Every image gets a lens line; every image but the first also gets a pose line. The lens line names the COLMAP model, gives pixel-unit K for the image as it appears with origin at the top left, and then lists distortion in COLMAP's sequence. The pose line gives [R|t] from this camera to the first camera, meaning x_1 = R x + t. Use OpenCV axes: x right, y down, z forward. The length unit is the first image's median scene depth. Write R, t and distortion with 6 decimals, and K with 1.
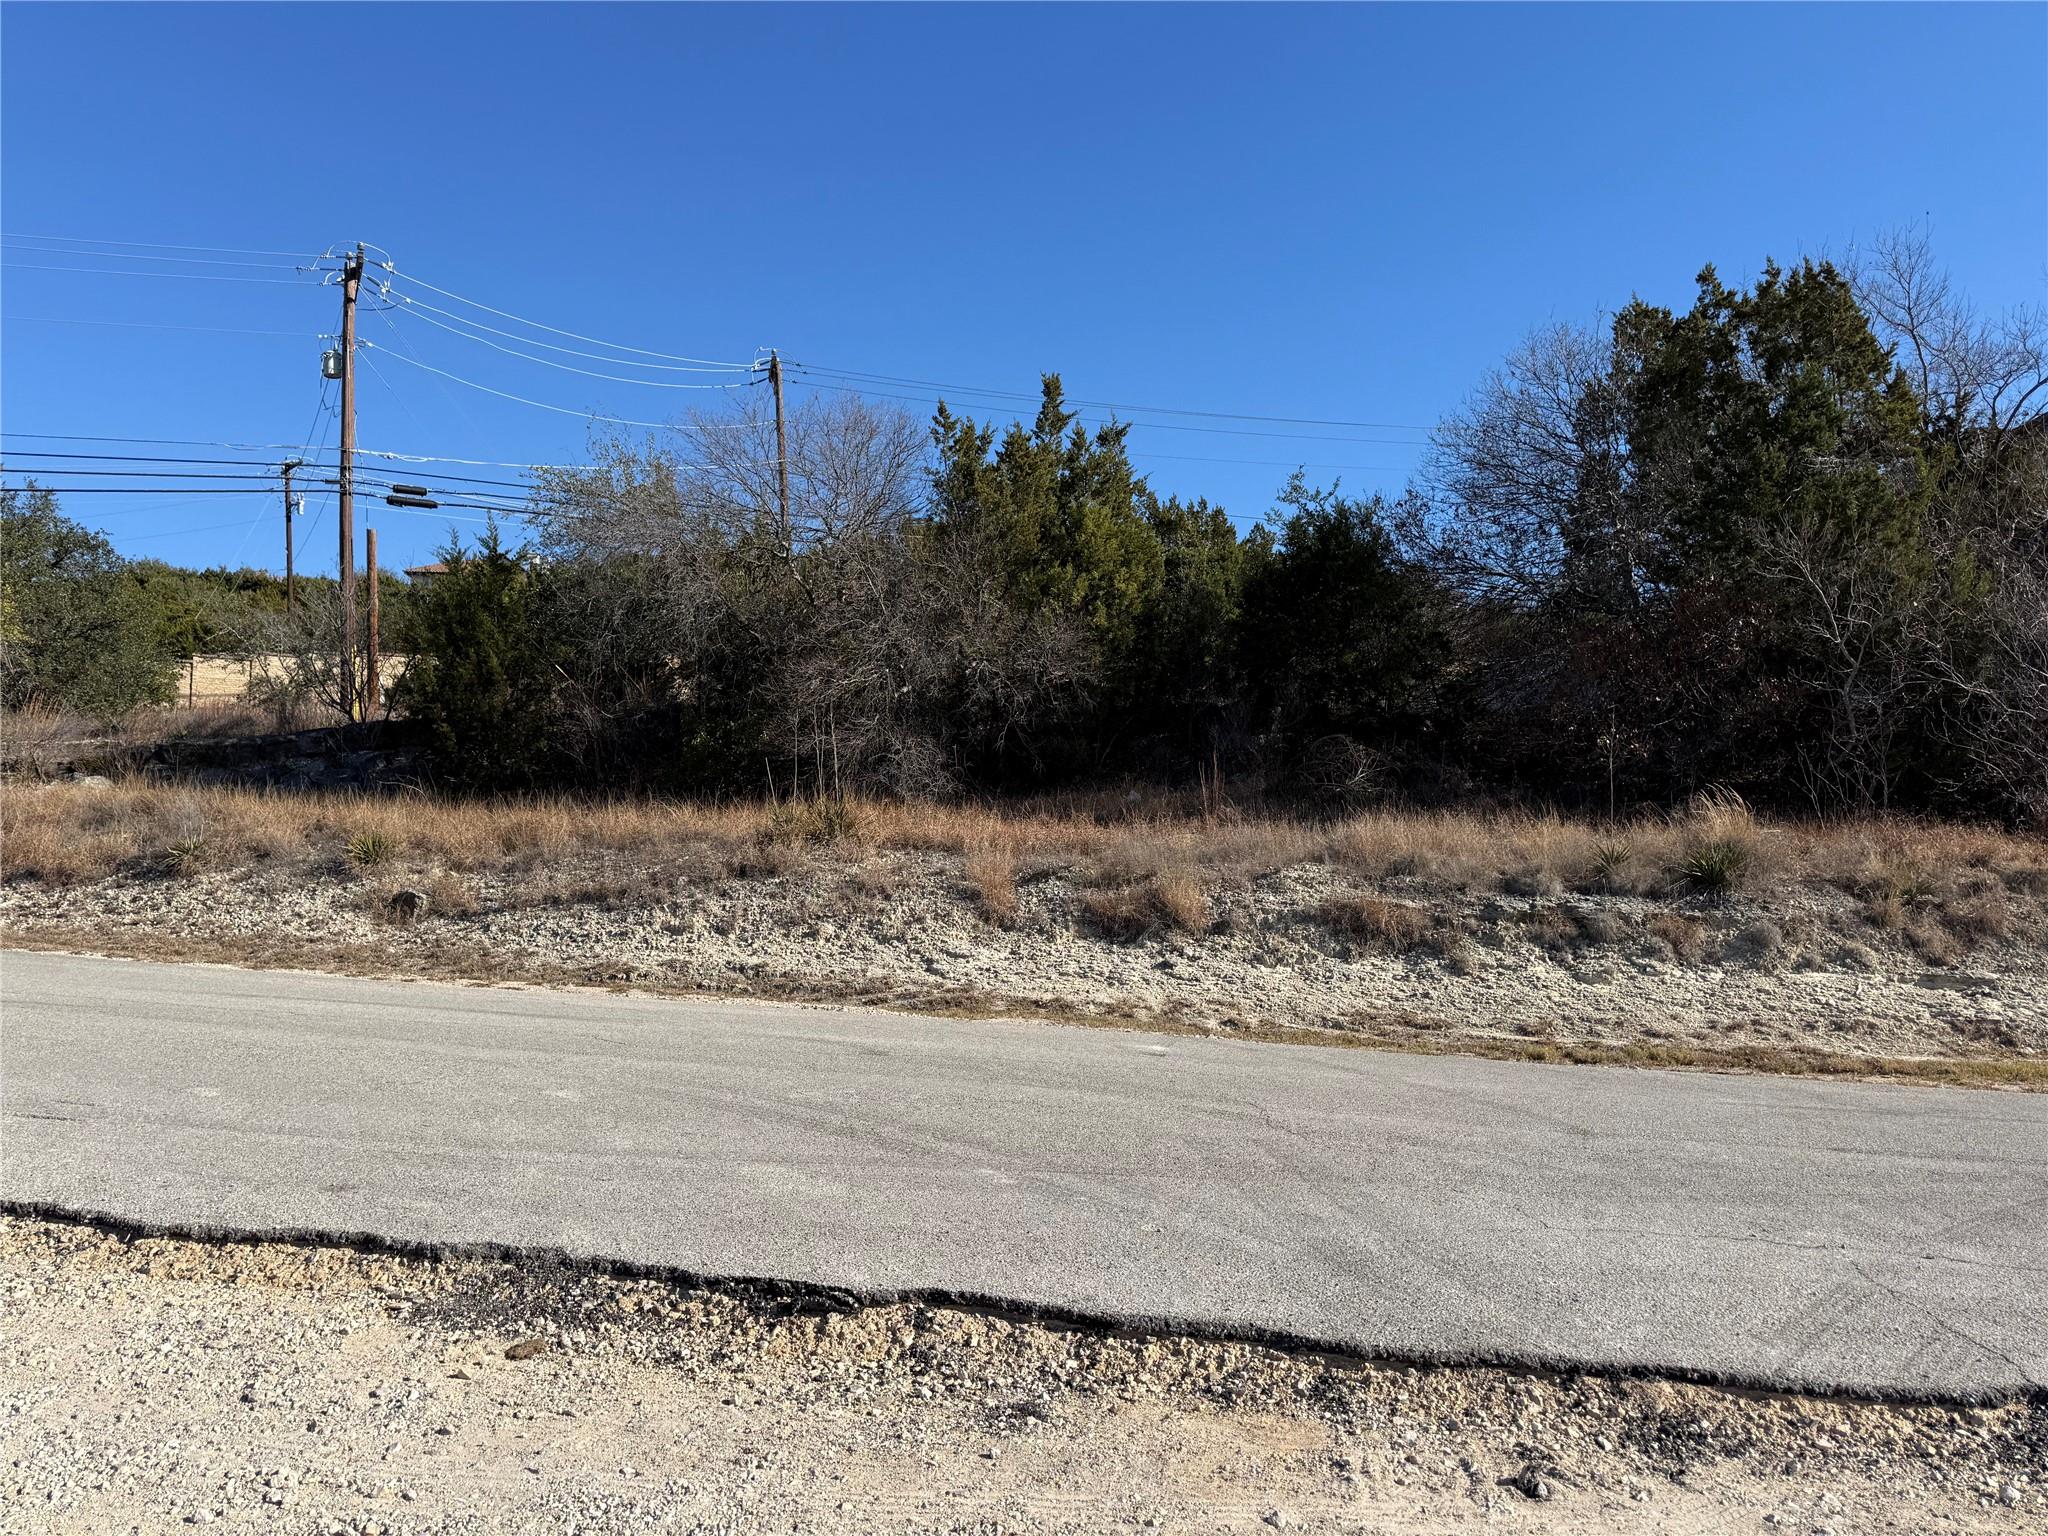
lens RADIAL K [[1418.0, 0, 1022.5], [0, 1418.0, 775.4], [0, 0, 1]] dist [0.030584, -0.013109]
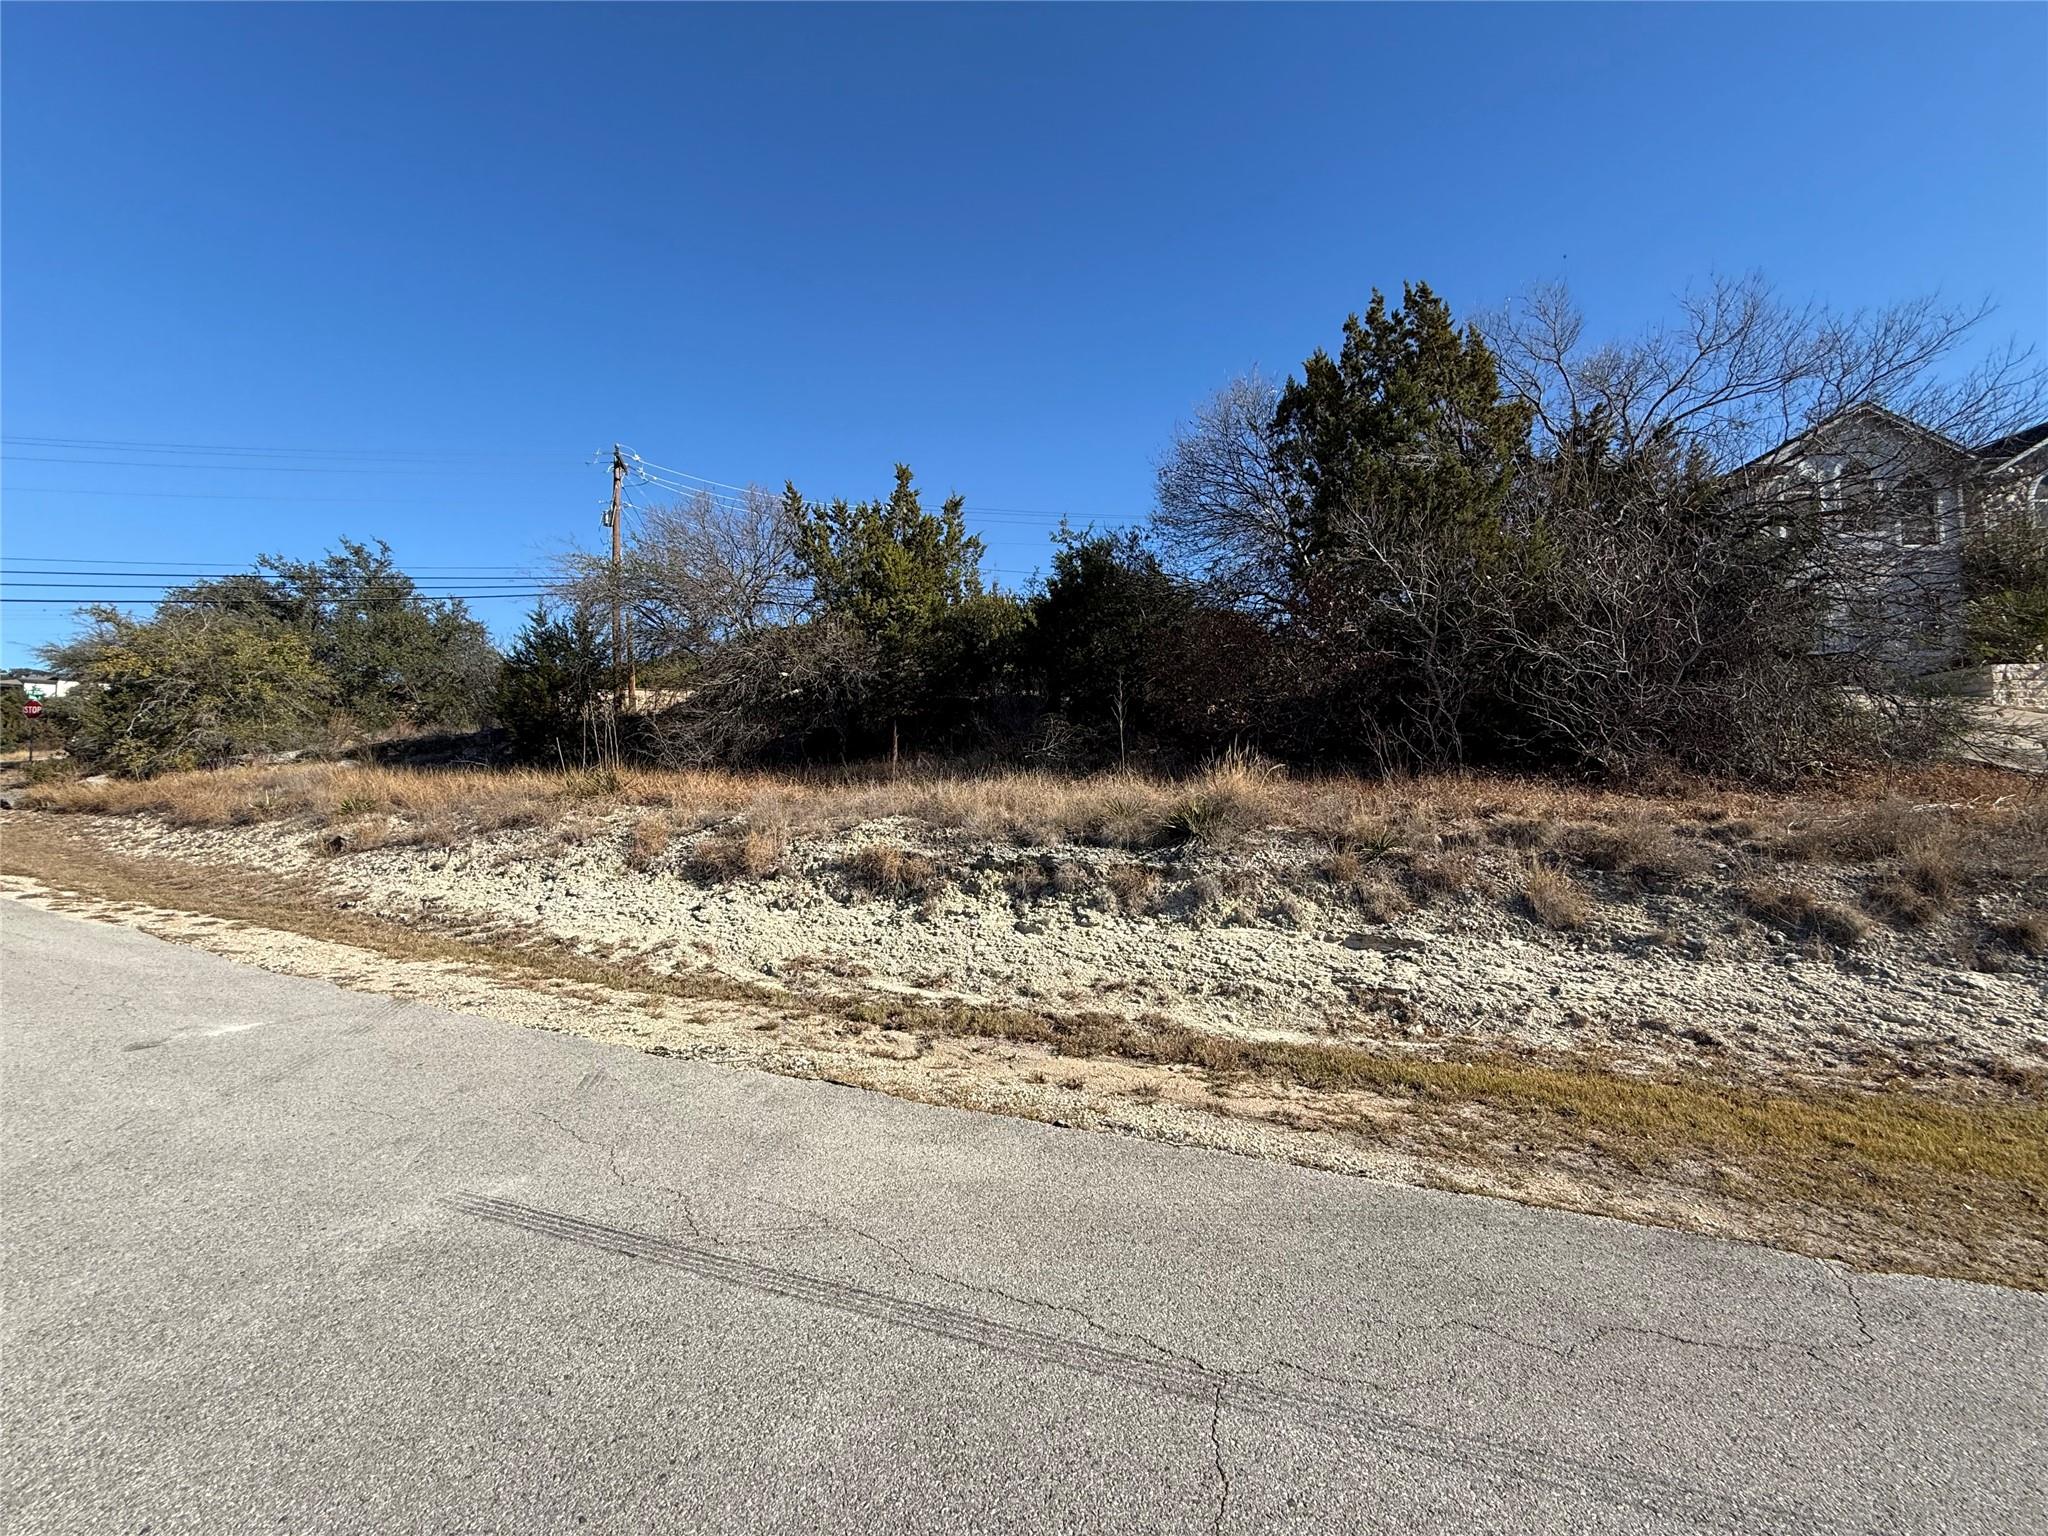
lens RADIAL K [[824.9, 0, 1023.5], [0, 824.9, 765.7], [0, 0, 1]] dist [0.001988, -0.000053]
pose [[0.983069, -0.011008, -0.182906, 0.482156], [0.010731, 0.999939, -0.002501, 0.025952], [0.182922, 0.000496, 0.983127, 0.399060]]
